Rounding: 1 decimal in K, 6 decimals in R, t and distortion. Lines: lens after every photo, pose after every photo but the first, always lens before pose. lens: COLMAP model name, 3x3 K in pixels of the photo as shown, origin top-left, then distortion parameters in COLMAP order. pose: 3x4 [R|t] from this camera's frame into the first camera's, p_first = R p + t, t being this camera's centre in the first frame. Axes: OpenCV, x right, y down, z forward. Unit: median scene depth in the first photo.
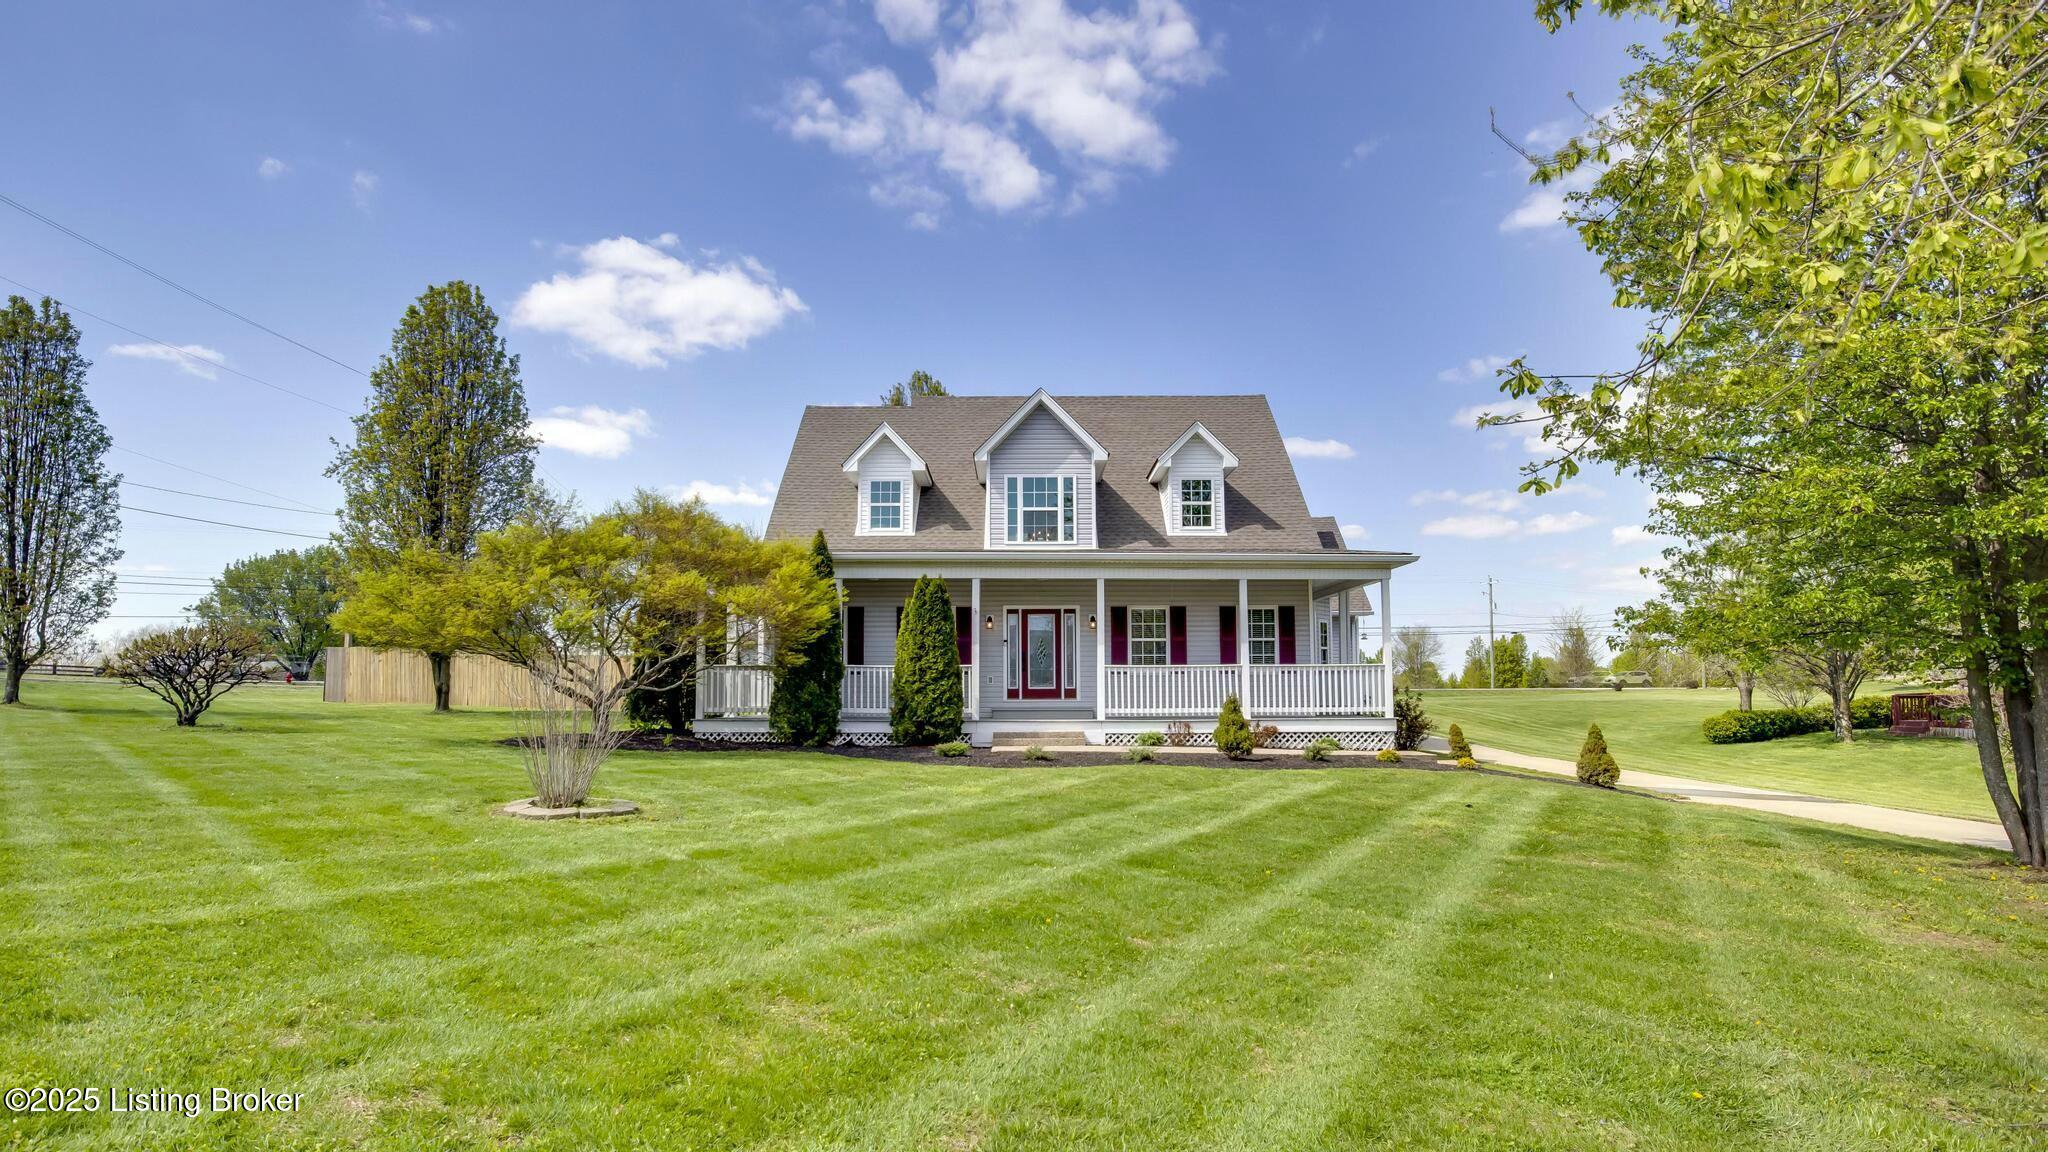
lens RADIAL K [[1087.5, 0, 1018.7], [0, 1087.5, 596.3], [0, 0, 1]] dist [-0.039895, 0.003888]
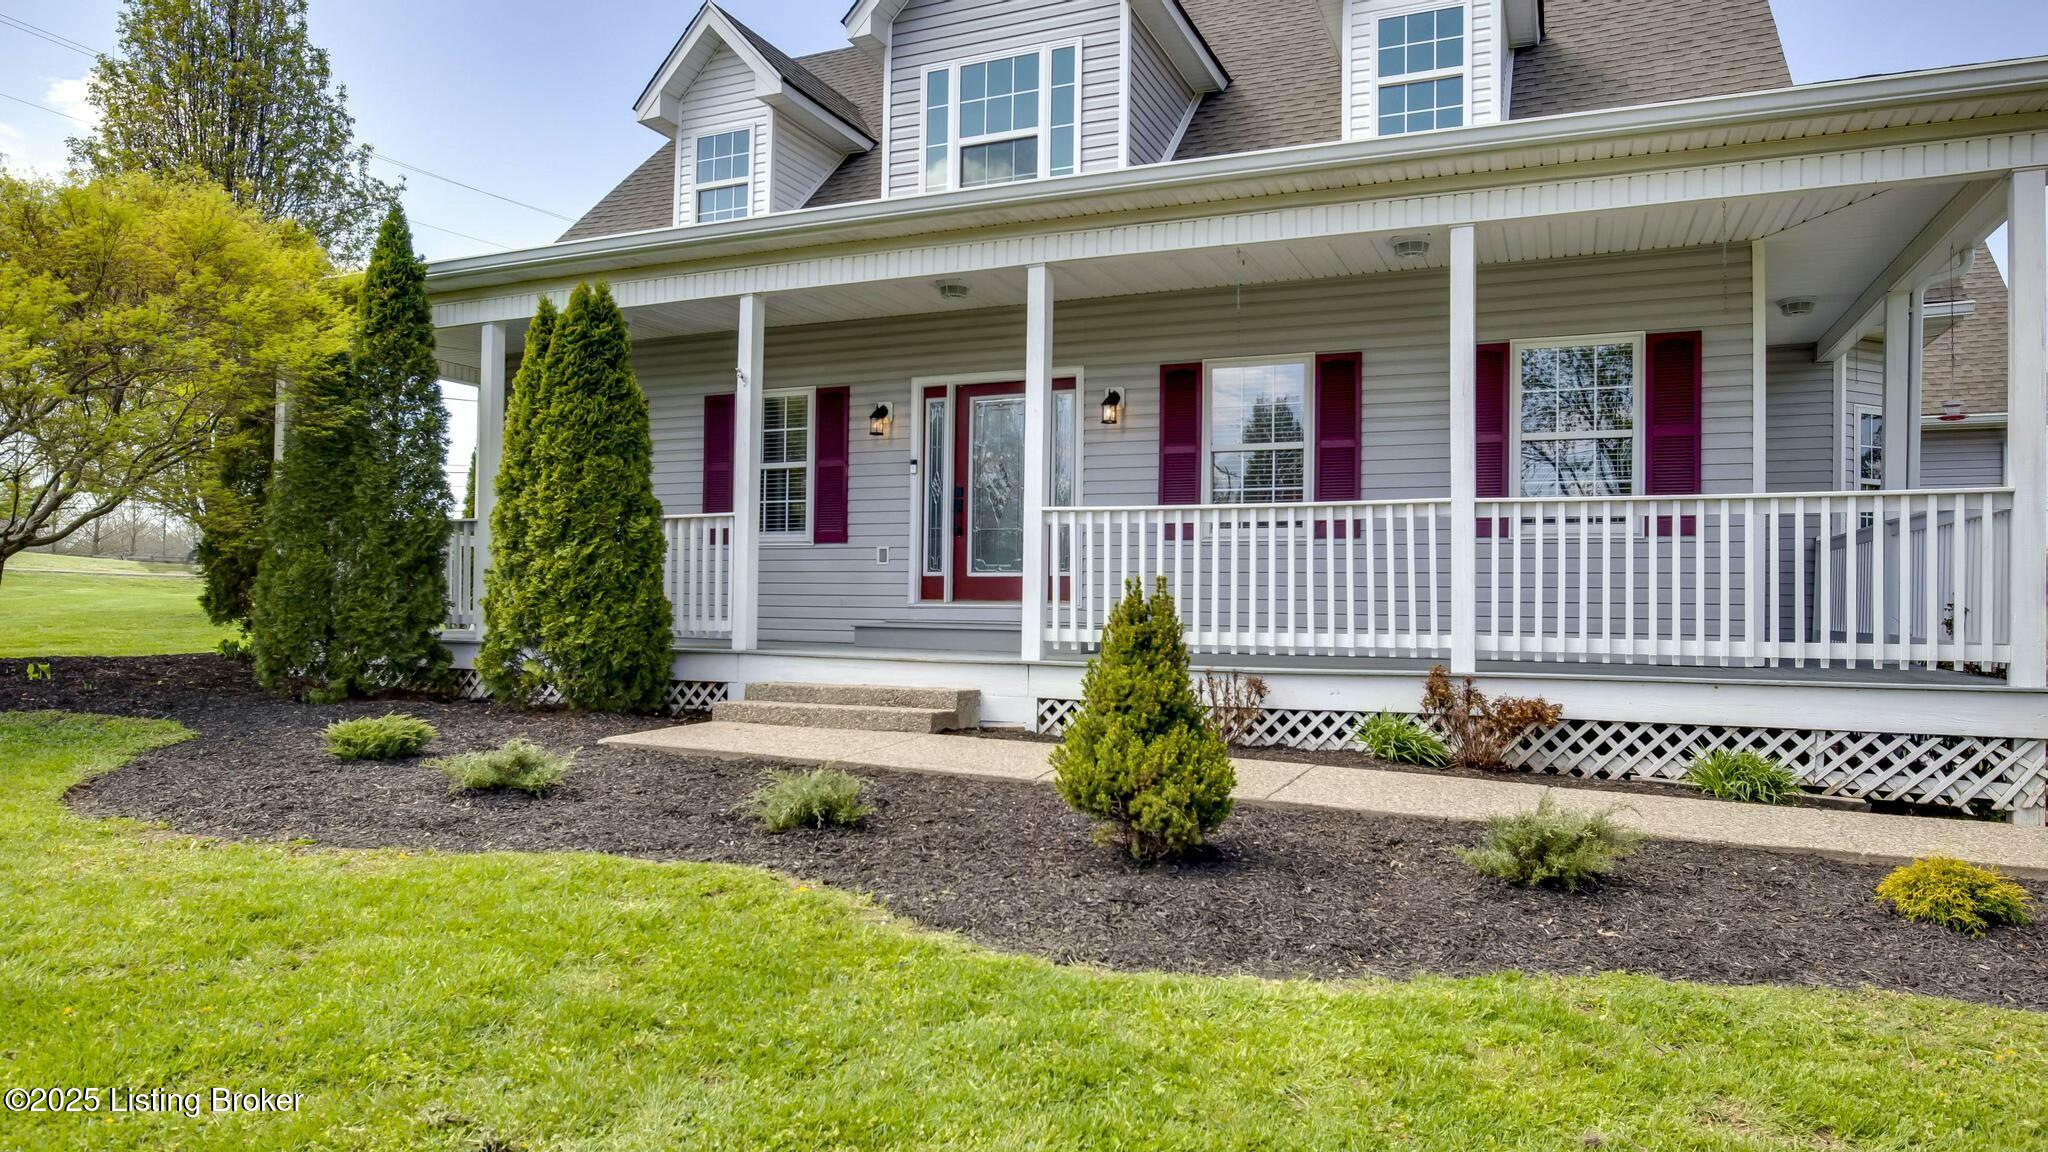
lens RADIAL K [[1242.4, 0, 1021.9], [0, 1242.4, 572.0], [0, 0, 1]] dist [-0.025693, -0.001418]
pose [[0.915398, 0.002712, -0.402541, 0.218037], [0.022140, 0.998124, 0.057073, 0.056865], [0.401941, -0.061157, 0.913621, 0.577675]]
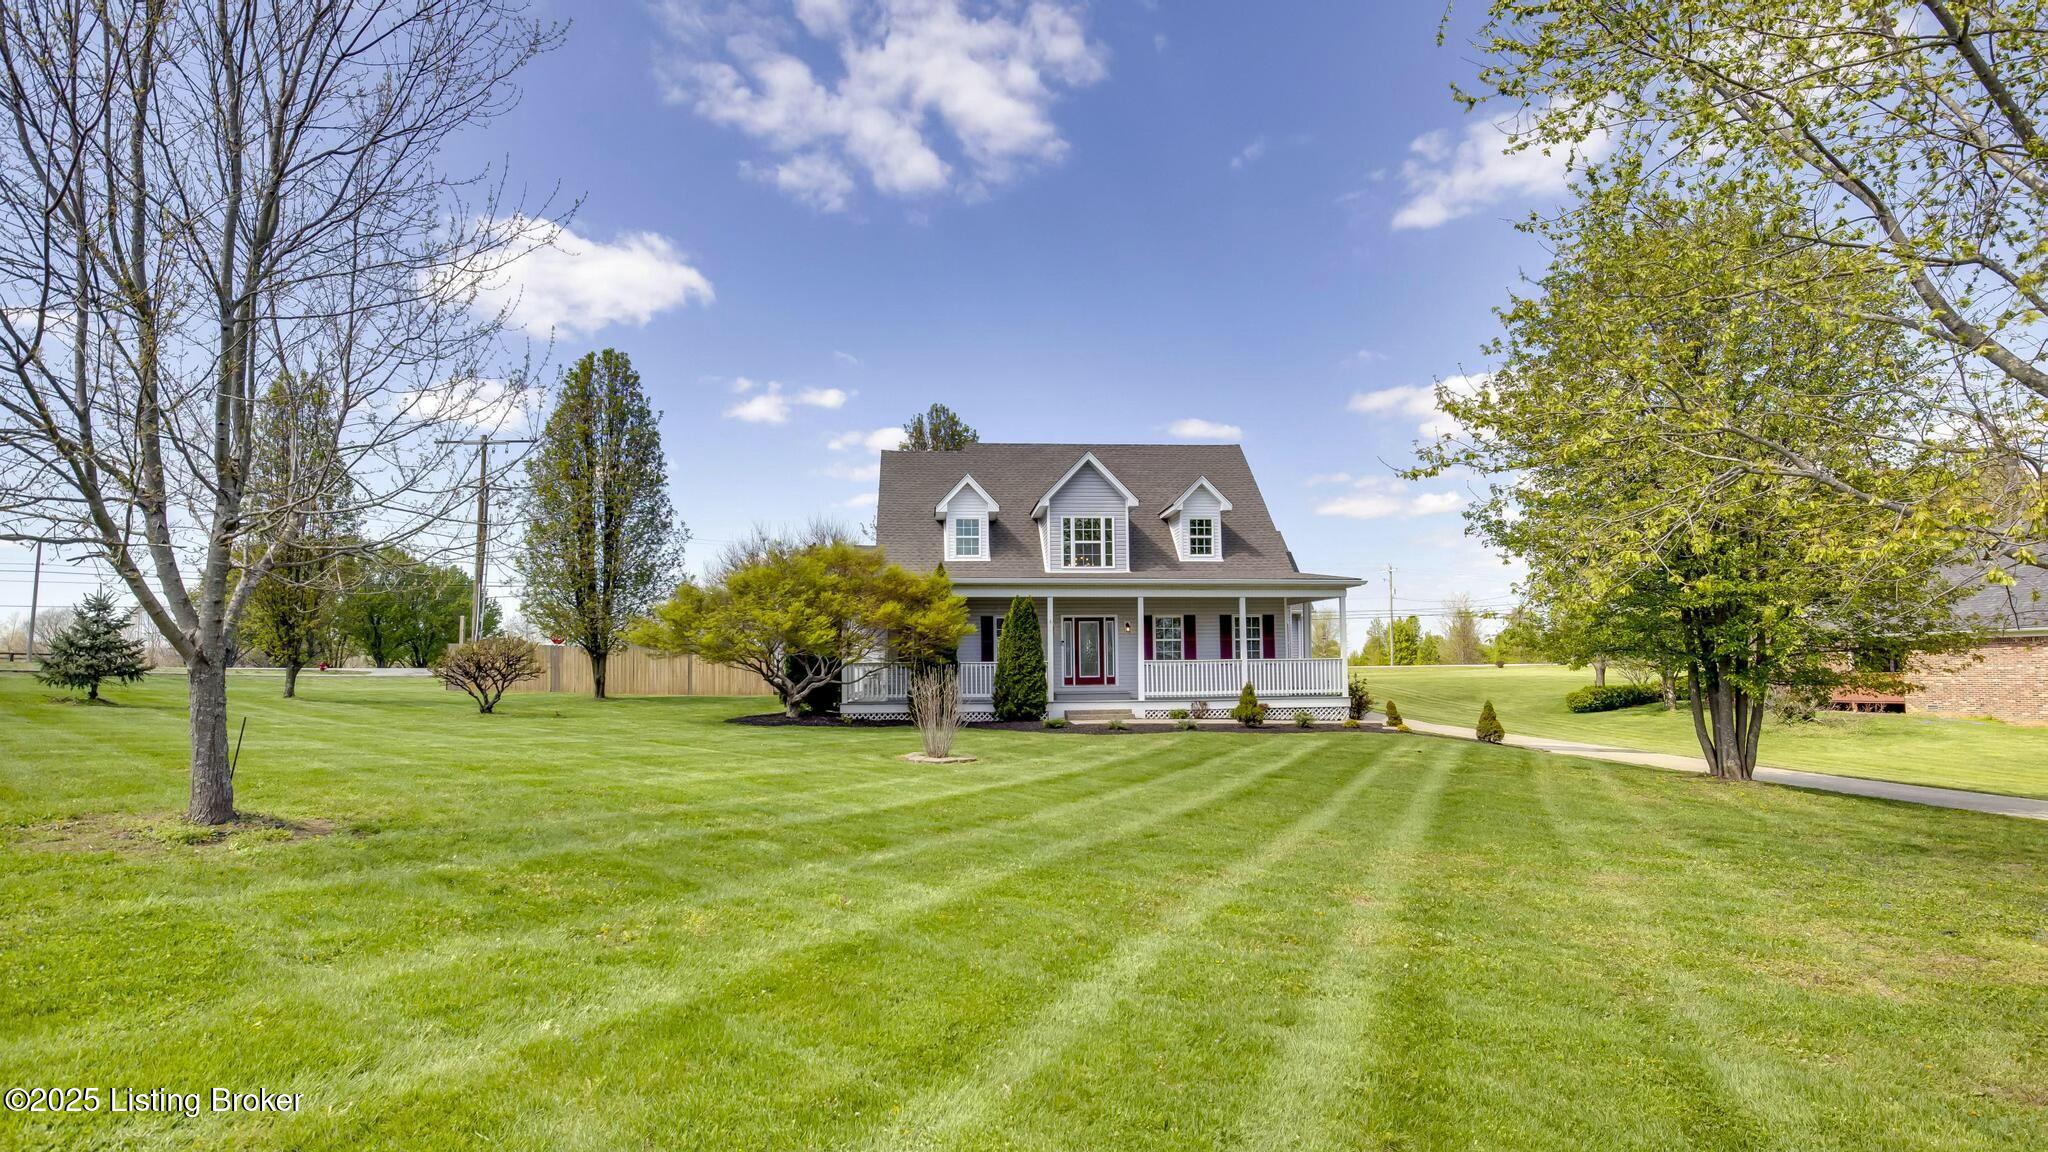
lens RADIAL K [[1087.5, 0, 991.7], [0, 1087.5, 601.9], [0, 0, 1]] dist [-0.039895, 0.003888]
pose [[0.997267, -0.003063, 0.073822, -0.198036], [0.000913, 0.999575, 0.029141, -0.046767], [-0.073880, -0.028994, 0.996846, -0.323077]]
